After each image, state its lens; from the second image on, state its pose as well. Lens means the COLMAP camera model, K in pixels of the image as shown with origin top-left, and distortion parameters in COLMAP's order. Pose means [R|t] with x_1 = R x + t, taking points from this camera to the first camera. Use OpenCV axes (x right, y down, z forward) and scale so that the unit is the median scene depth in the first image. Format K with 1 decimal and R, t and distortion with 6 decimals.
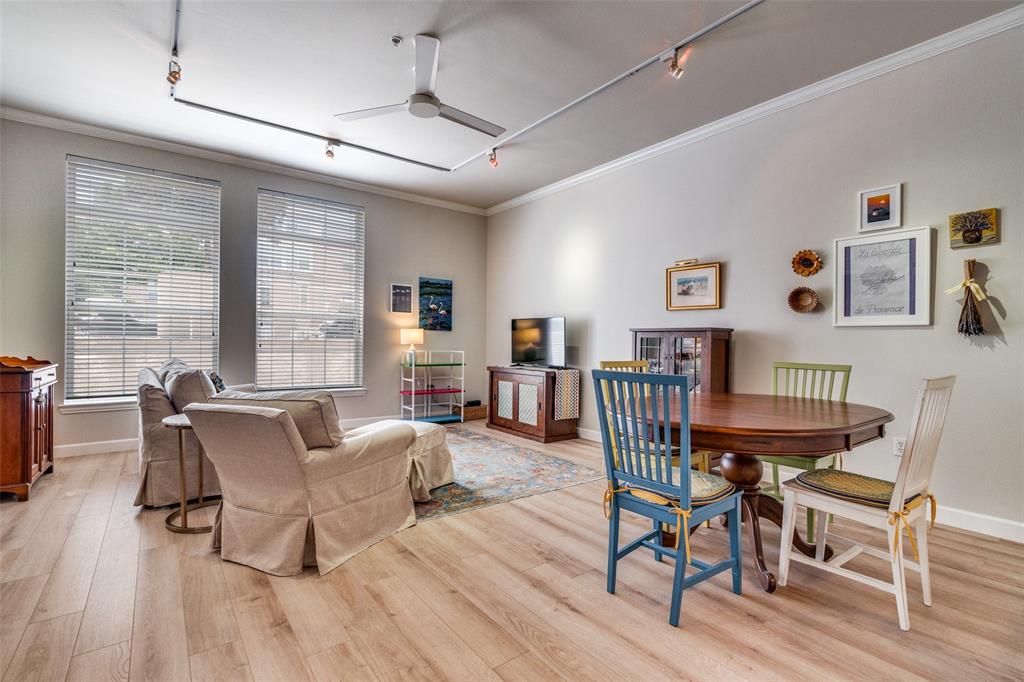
lens RADIAL K [[467.4, 0, 509.2], [0, 467.4, 342.1], [0, 0, 1]] dist [-0.008041, 0.001332]
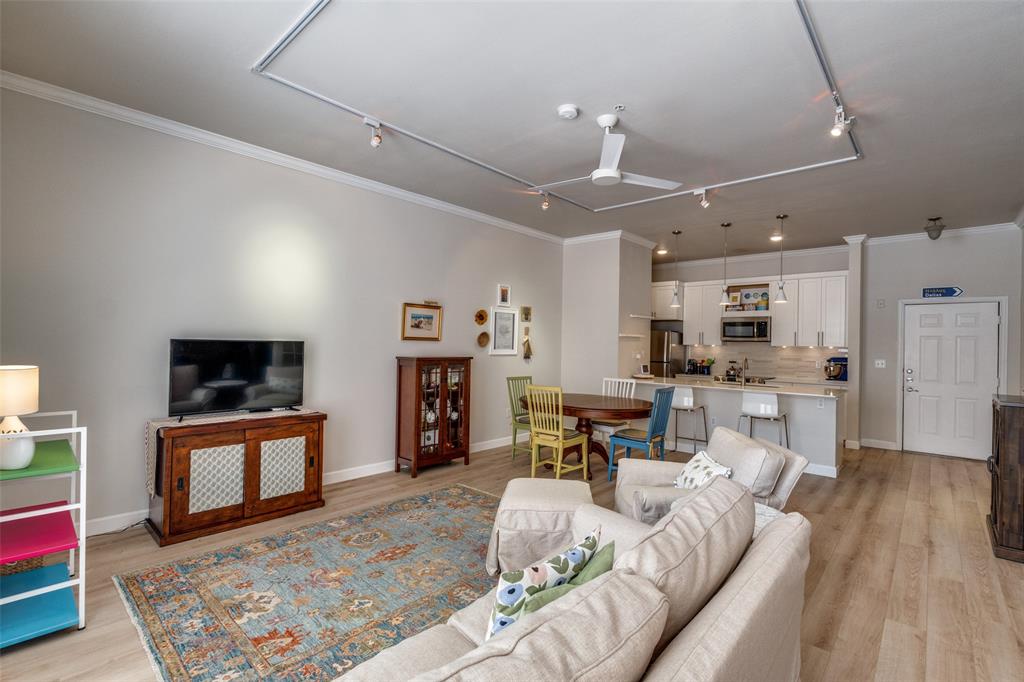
lens RADIAL K [[467.4, 0, 506.2], [0, 467.4, 342.3], [0, 0, 1]] dist [-0.008041, 0.001332]
pose [[-0.179142, -0.013490, 0.983731, -0.769711], [-0.016811, 0.999802, 0.010649, -0.071418], [-0.983680, -0.014630, -0.179334, 0.884943]]
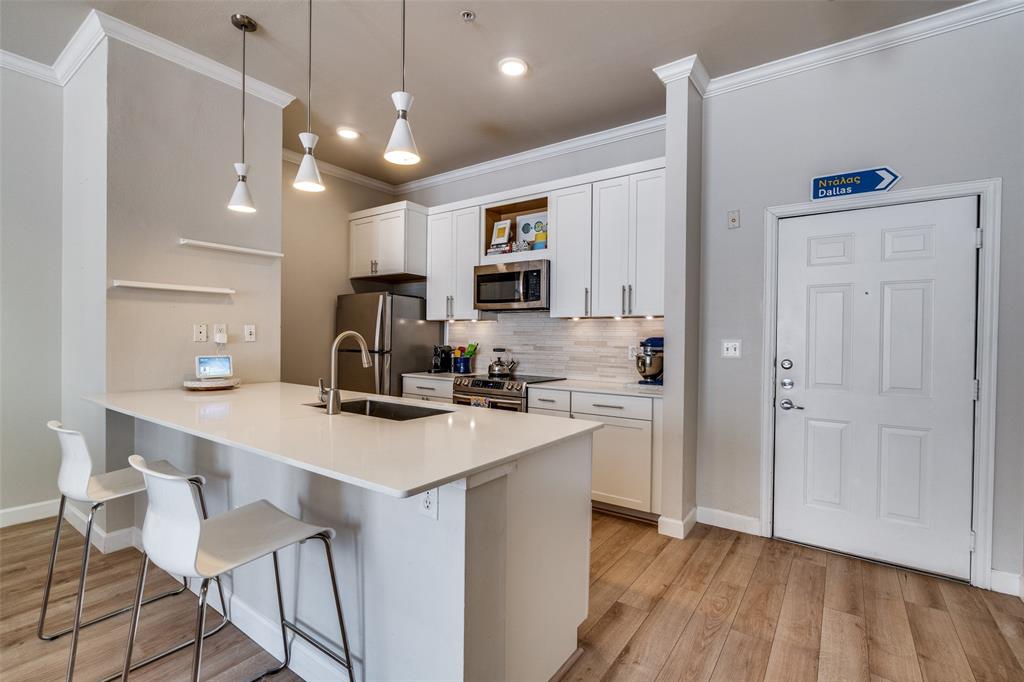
lens RADIAL K [[467.4, 0, 508.0], [0, 467.4, 342.5], [0, 0, 1]] dist [-0.008041, 0.001332]
pose [[-0.293535, -0.027184, 0.955562, -0.131236], [-0.010959, 0.999626, 0.025071, -0.033138], [-0.955885, -0.003113, -0.293723, 0.022108]]
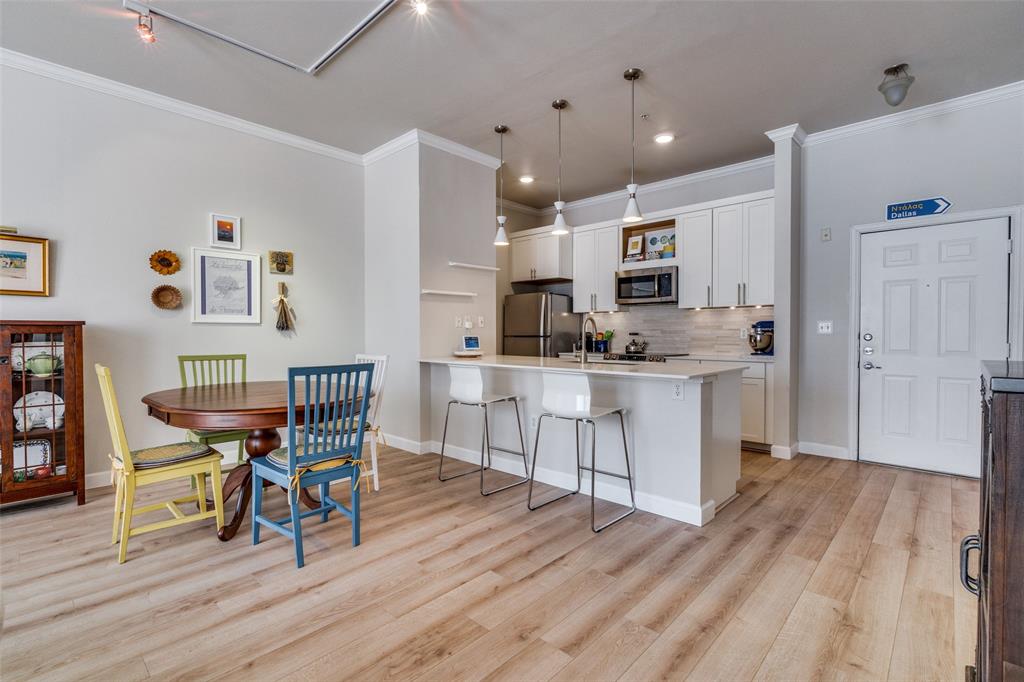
lens RADIAL K [[467.4, 0, 506.9], [0, 467.4, 342.0], [0, 0, 1]] dist [-0.008041, 0.001332]
pose [[-0.161878, -0.030167, 0.986350, -0.397534], [0.003023, 0.999513, 0.031066, -0.013067], [-0.986806, 0.008010, -0.161708, 0.292632]]
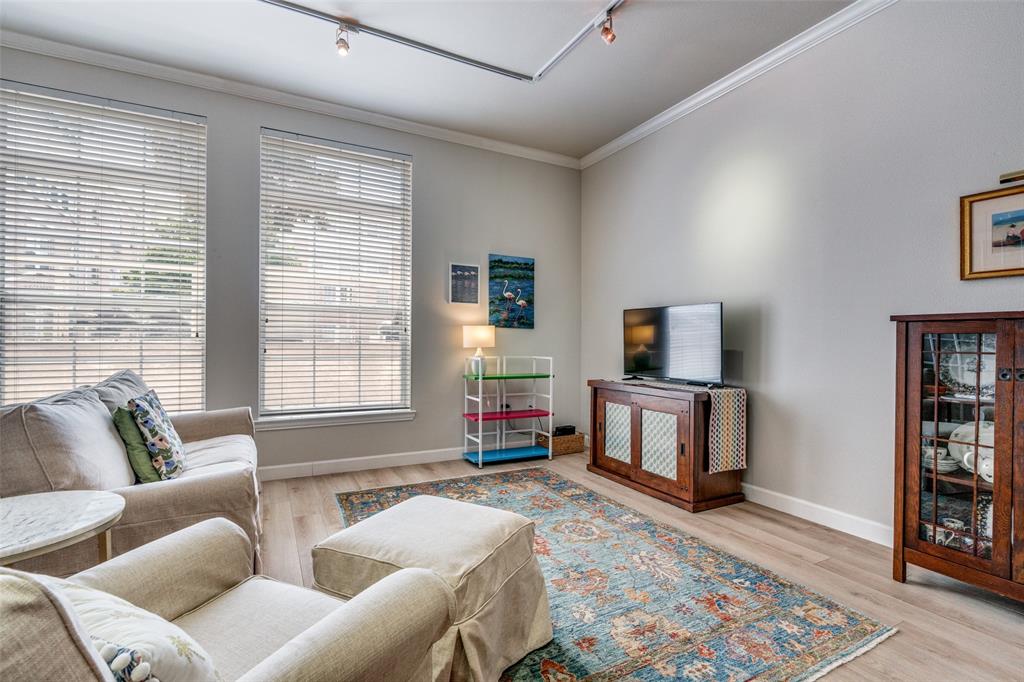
lens RADIAL K [[467.4, 0, 509.3], [0, 467.4, 342.6], [0, 0, 1]] dist [-0.008041, 0.001332]
pose [[0.986804, -0.006394, -0.161790, -0.061017], [0.005909, 0.999976, -0.003477, -0.000399], [0.161809, 0.002475, 0.986819, 0.391236]]
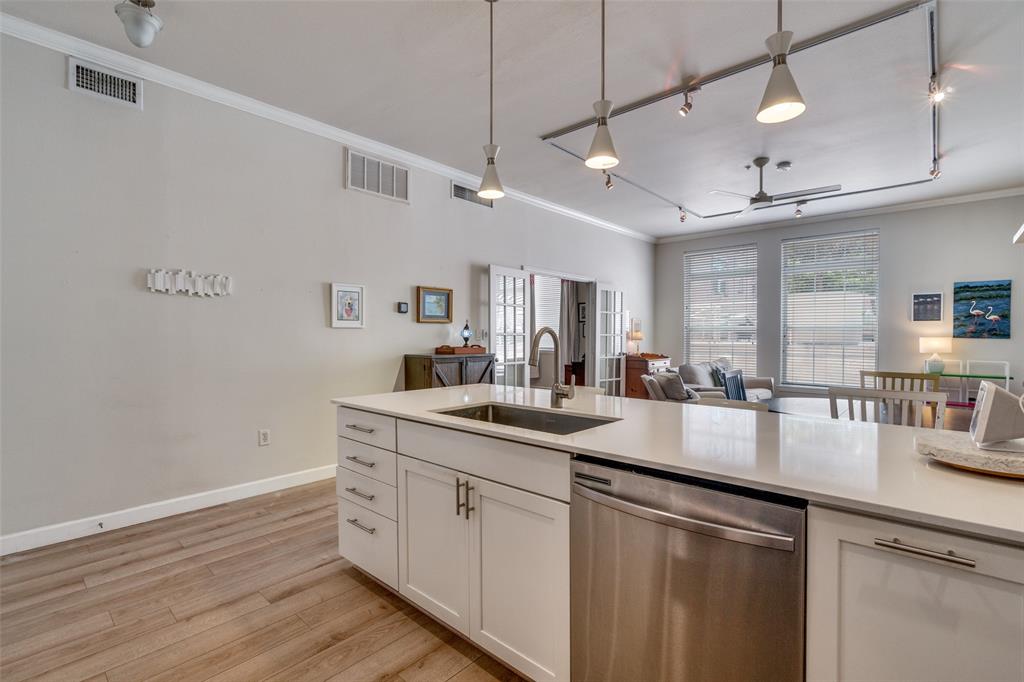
lens RADIAL K [[467.4, 0, 505.9], [0, 467.4, 340.0], [0, 0, 1]] dist [-0.008041, 0.001332]
pose [[0.174362, -0.002239, -0.984679, 0.753962], [-0.006183, 0.999975, -0.003368, -0.017433], [0.984662, 0.006676, 0.174344, -0.076993]]
